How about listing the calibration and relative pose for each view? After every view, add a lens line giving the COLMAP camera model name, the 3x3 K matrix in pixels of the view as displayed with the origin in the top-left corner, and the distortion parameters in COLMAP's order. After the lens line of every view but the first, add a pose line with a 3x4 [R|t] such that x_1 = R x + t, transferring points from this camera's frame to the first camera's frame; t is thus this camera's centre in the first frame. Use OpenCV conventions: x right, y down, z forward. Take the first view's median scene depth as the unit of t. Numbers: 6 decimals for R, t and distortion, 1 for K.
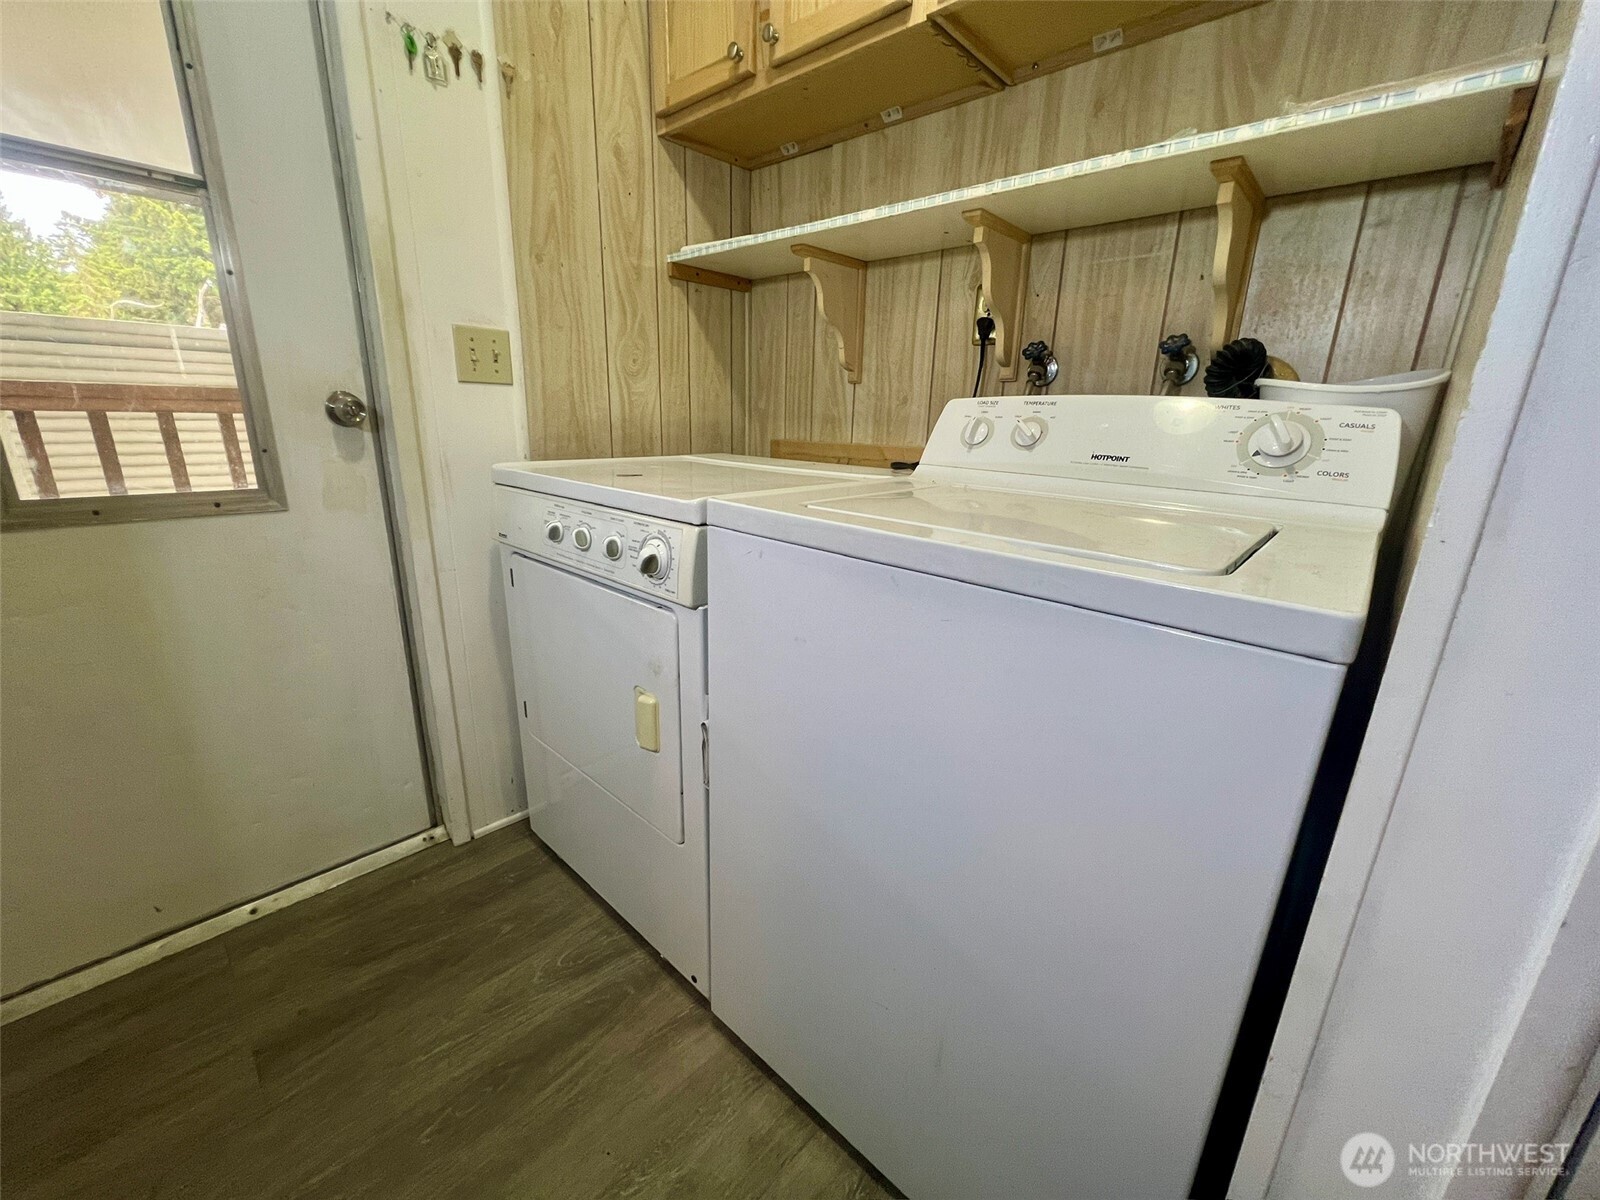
lens RADIAL K [[641.4, 0, 804.3], [0, 641.4, 596.6], [0, 0, 1]] dist [-0.004554, 0.000338]
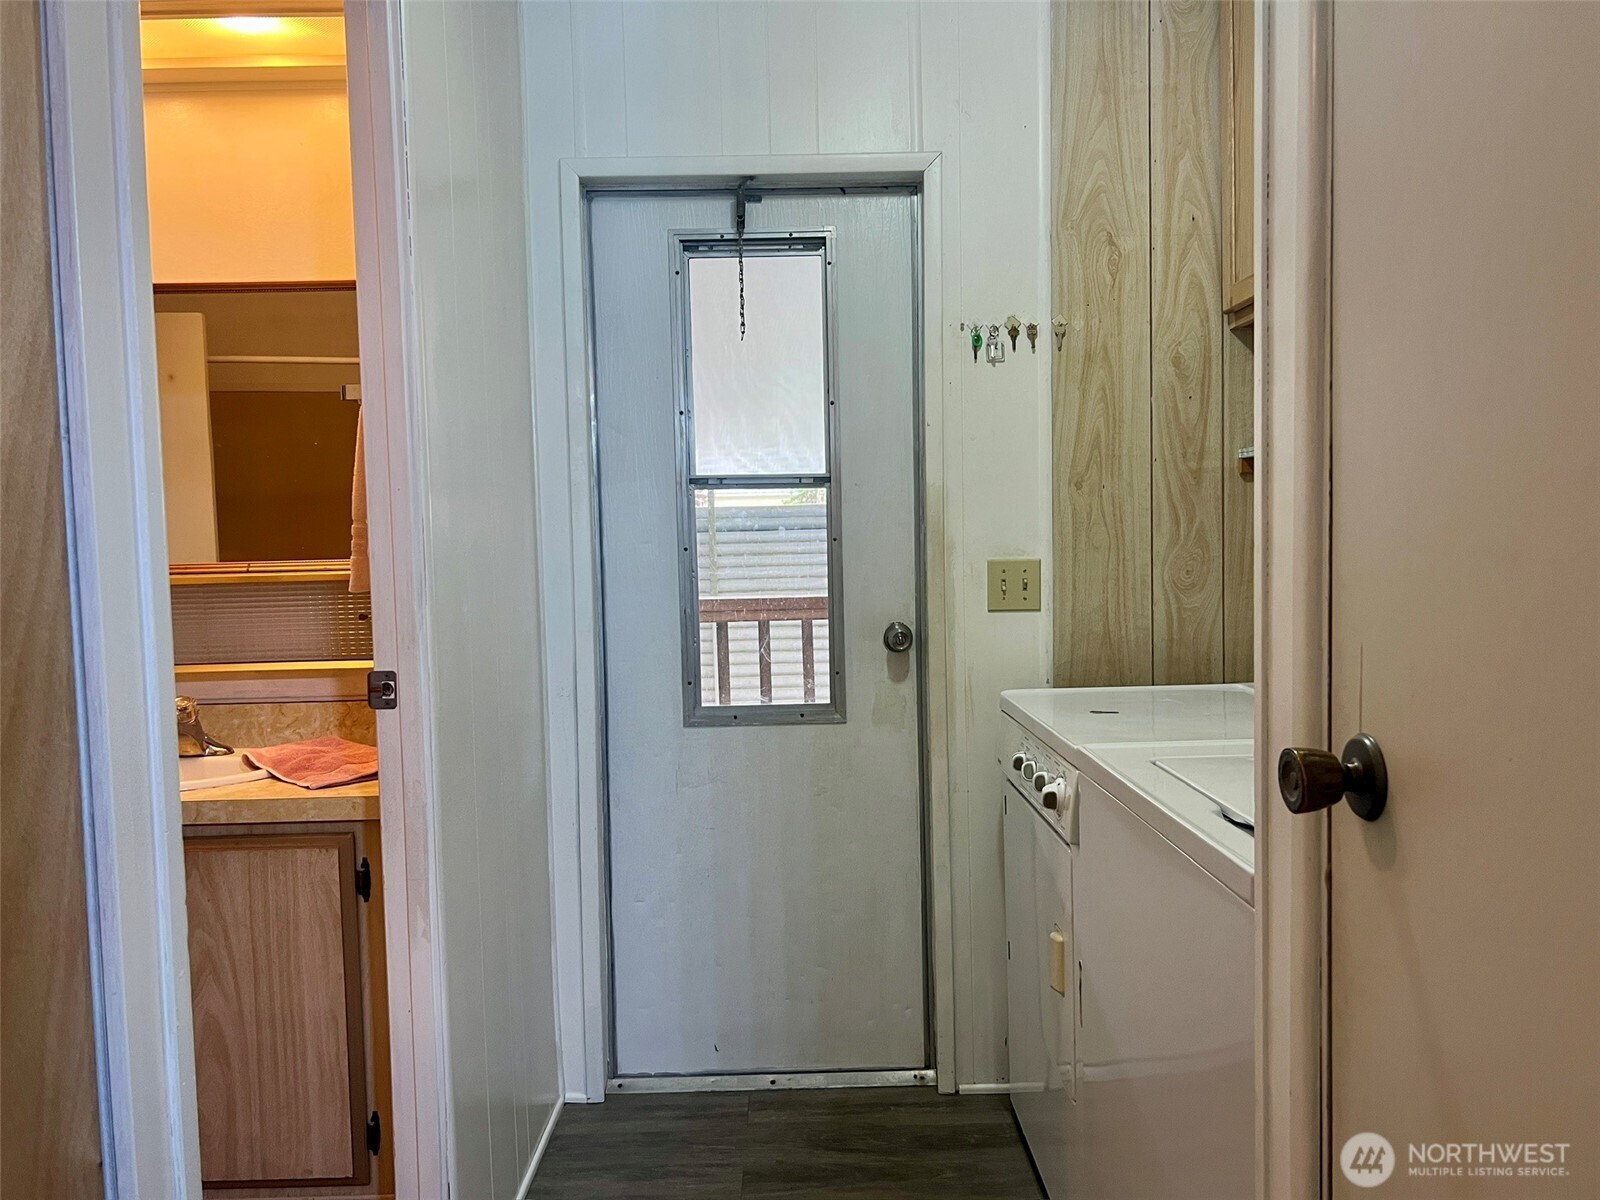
lens RADIAL K [[1191.4, 0, 794.5], [0, 1191.4, 611.1], [0, 0, 1]] dist [0.040050, -0.004330]
pose [[0.680483, -0.000719, -0.732764, 0.631139], [-0.162474, 0.974960, -0.151838, 0.011005], [0.714524, 0.222378, 0.663327, -0.486741]]
